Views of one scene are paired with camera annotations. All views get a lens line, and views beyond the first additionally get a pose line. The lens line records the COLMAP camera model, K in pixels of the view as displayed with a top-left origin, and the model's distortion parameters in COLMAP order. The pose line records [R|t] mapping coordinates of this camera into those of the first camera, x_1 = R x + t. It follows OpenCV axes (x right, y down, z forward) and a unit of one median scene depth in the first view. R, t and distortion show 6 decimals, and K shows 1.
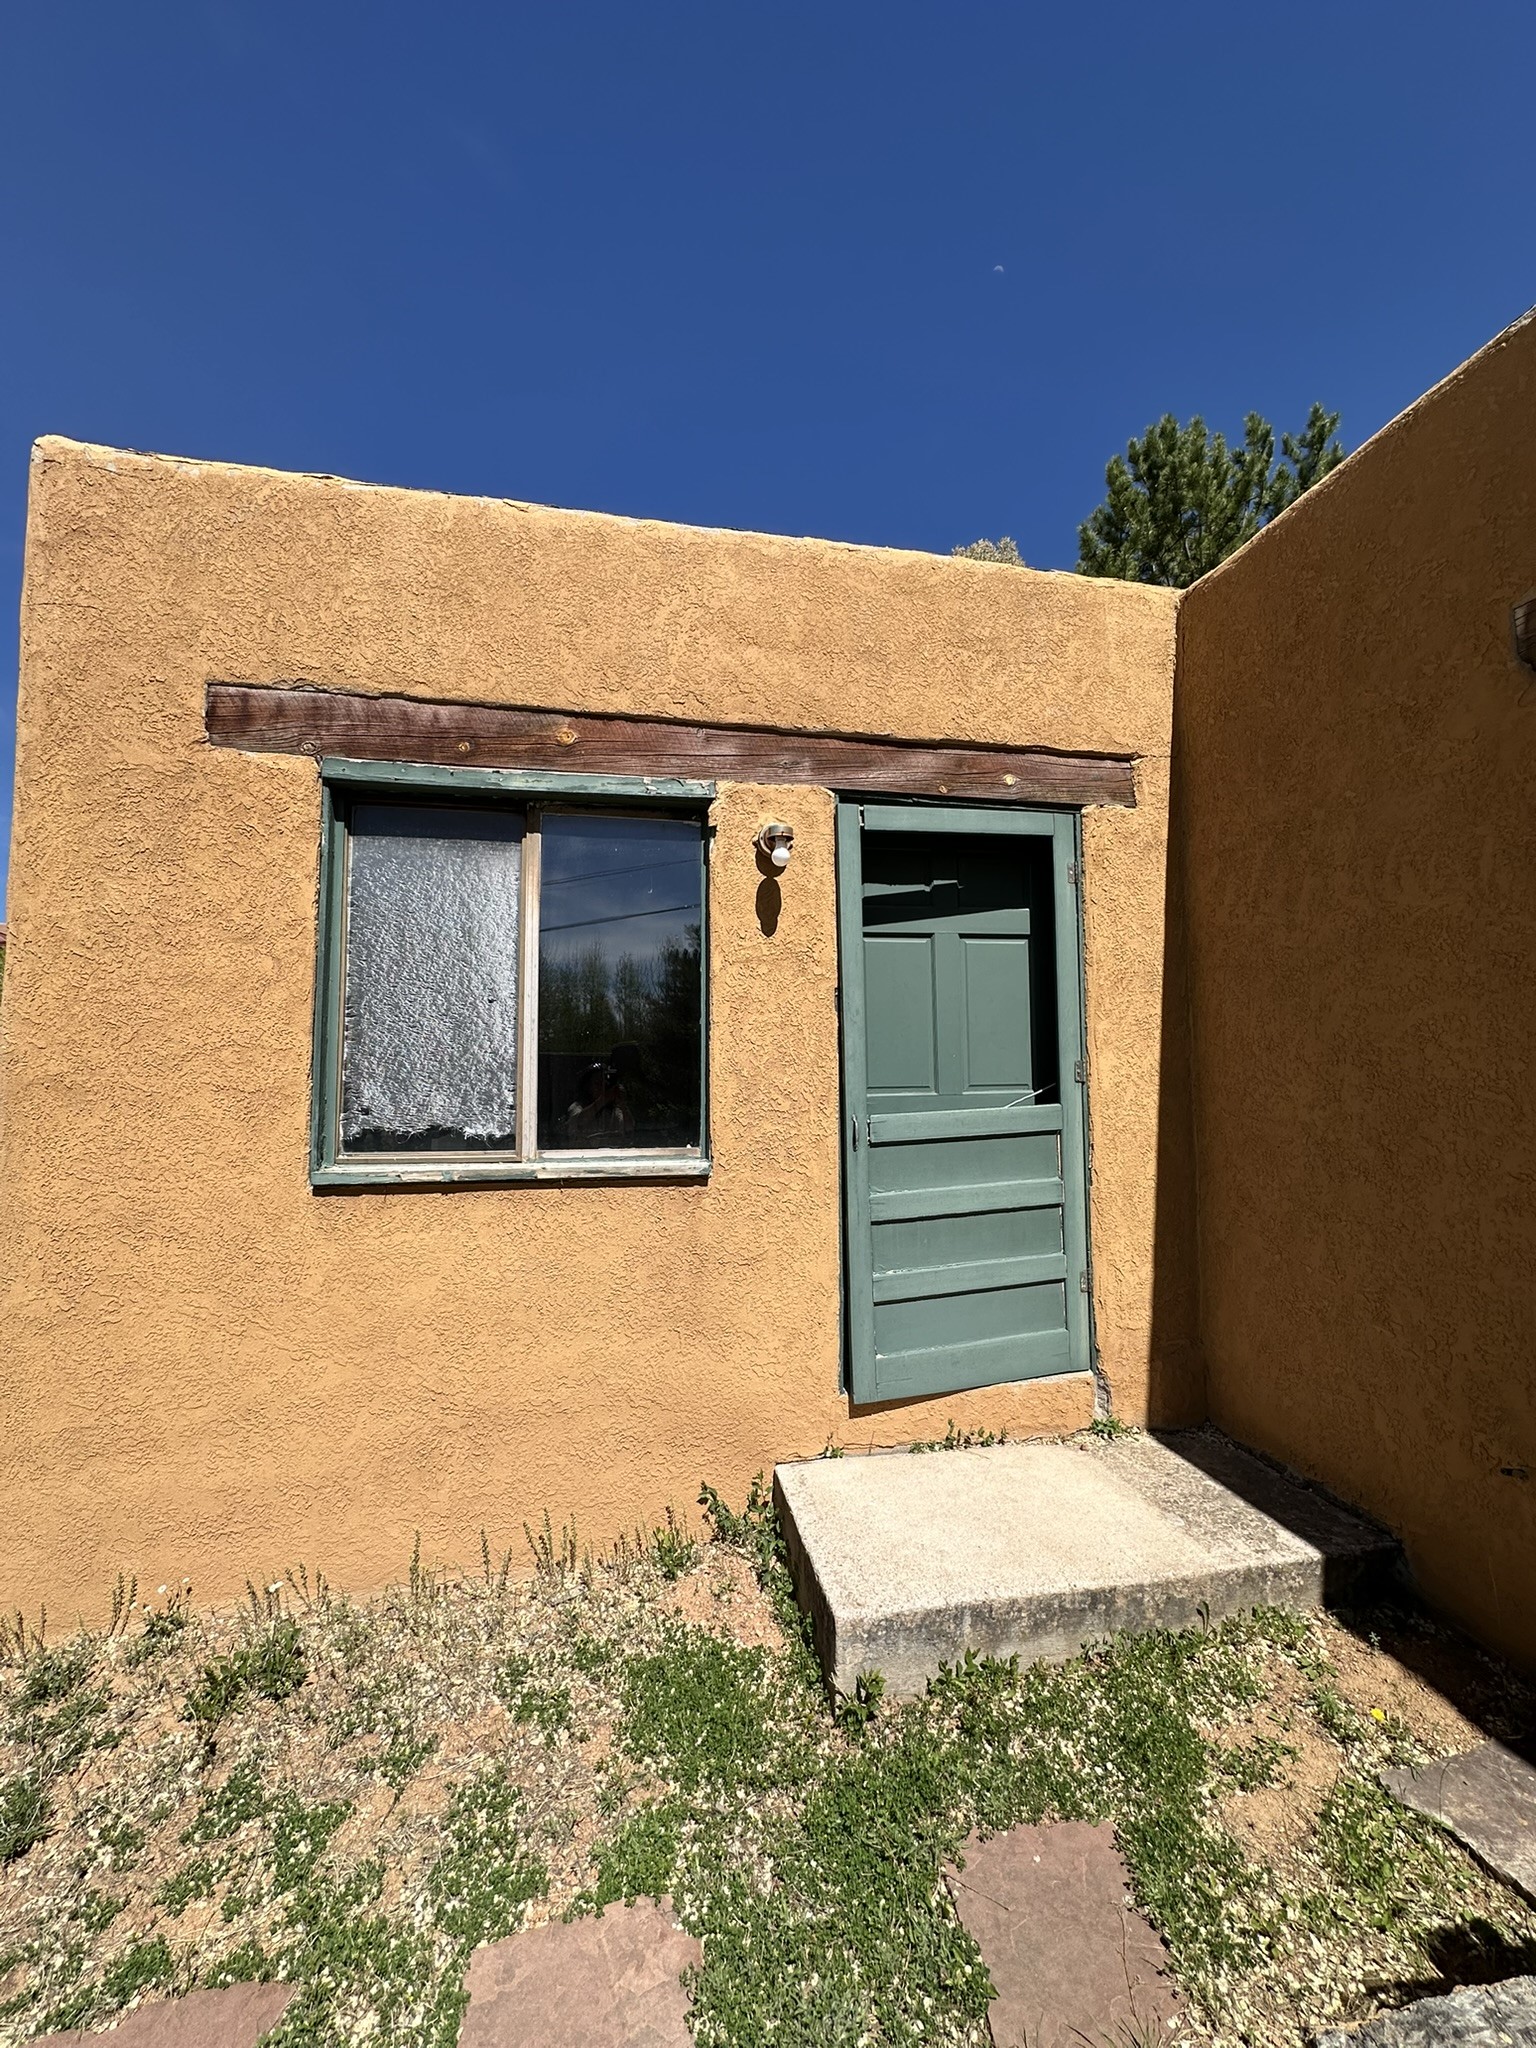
lens RADIAL K [[812.8, 0, 767.2], [0, 812.8, 1027.5], [0, 0, 1]] dist [-0.009661, 0.000090]
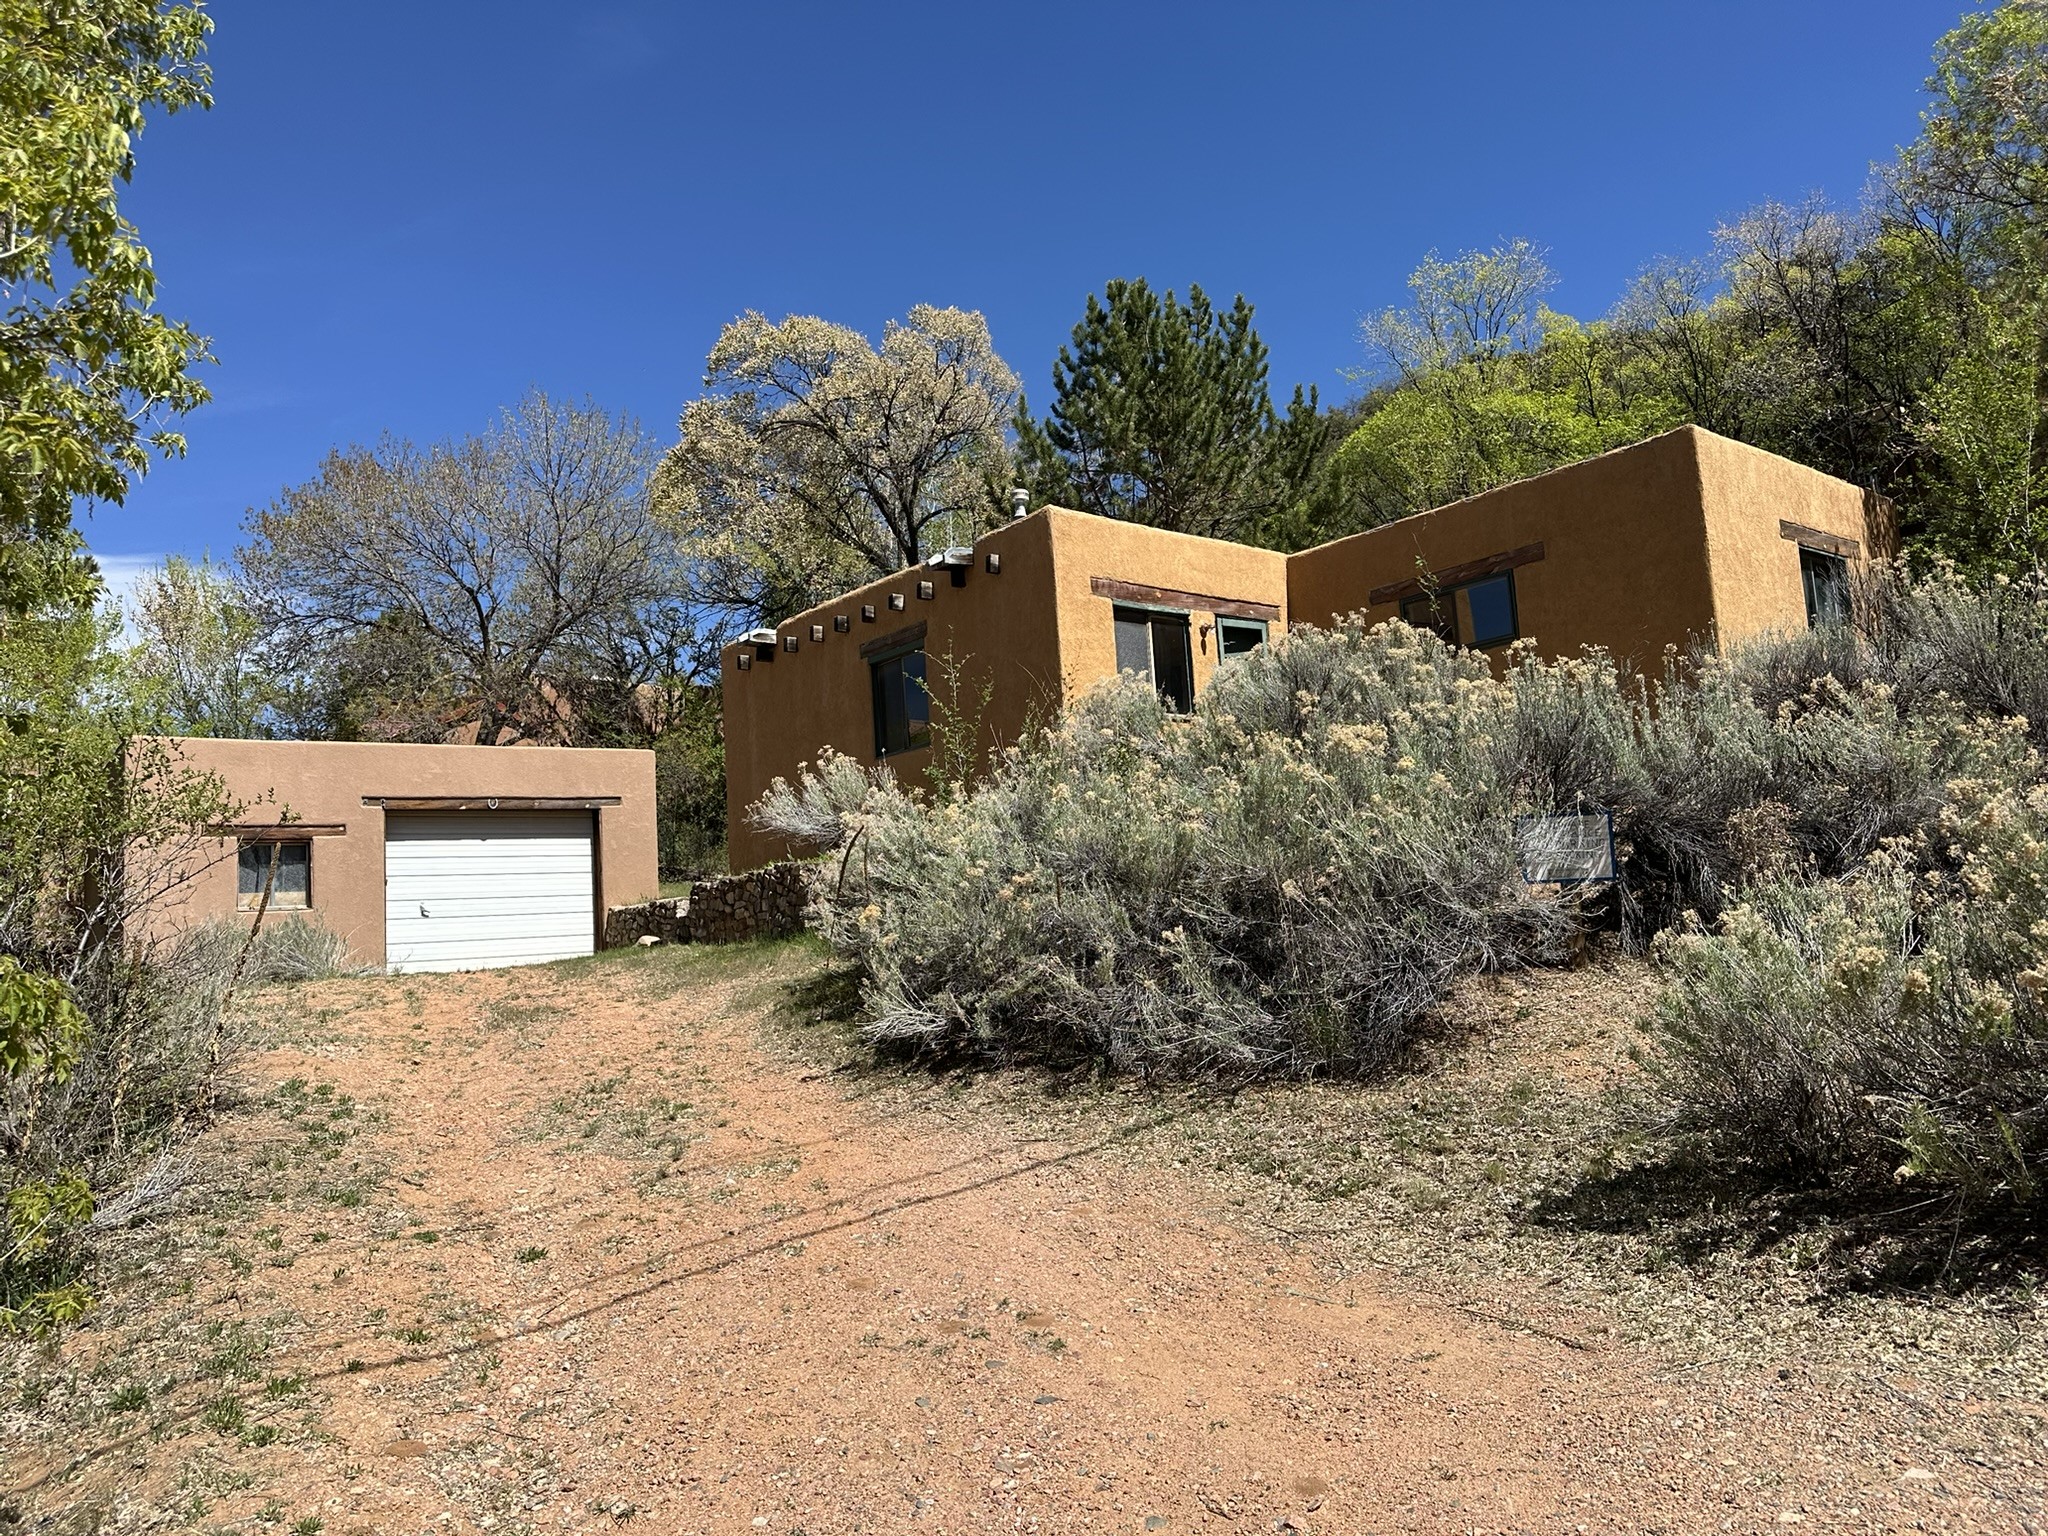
lens RADIAL K [[1414.5, 0, 1023.9], [0, 1414.5, 772.7], [0, 0, 1]] dist [0.044893, -0.060739]
pose [[0.878168, 0.004758, 0.478328, -3.528780], [0.036172, 0.996427, -0.076321, 0.813085], [-0.476982, 0.084325, 0.874859, -3.833298]]
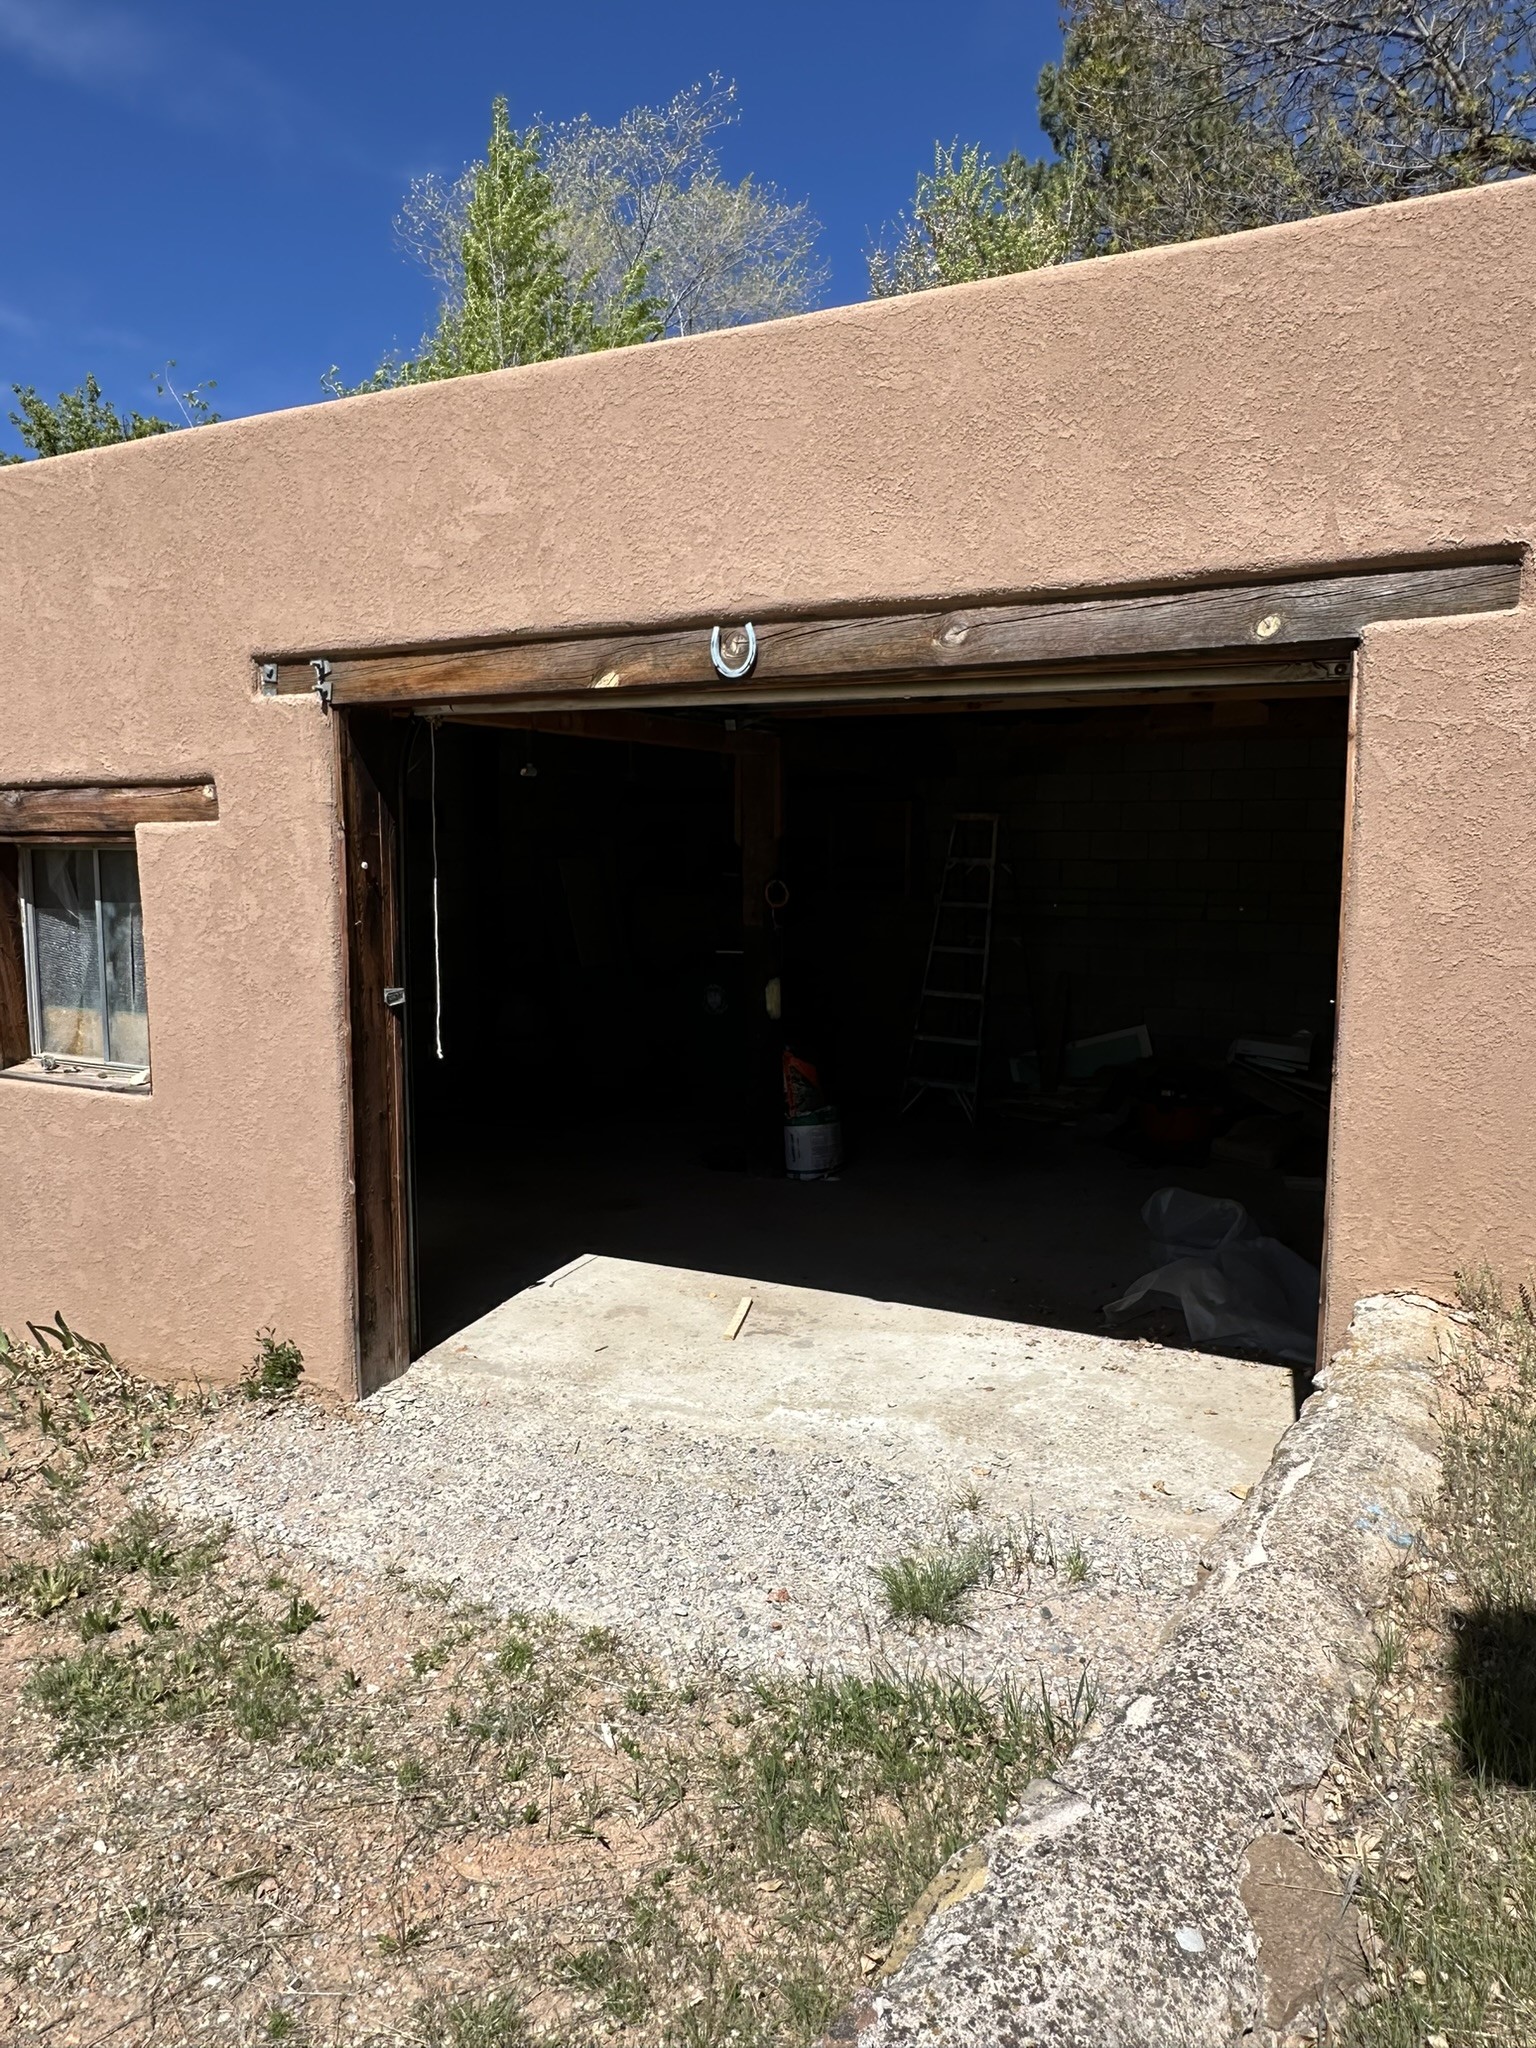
lens RADIAL K [[1409.5, 0, 768.1], [0, 1409.5, 1025.9], [0, 0, 1]] dist [0.001141, 0.000713]
pose [[0.801299, 0.088204, -0.591726, -1.551434], [0.023996, 0.983538, 0.179104, 0.427271], [0.597783, -0.157715, 0.785991, 2.793012]]
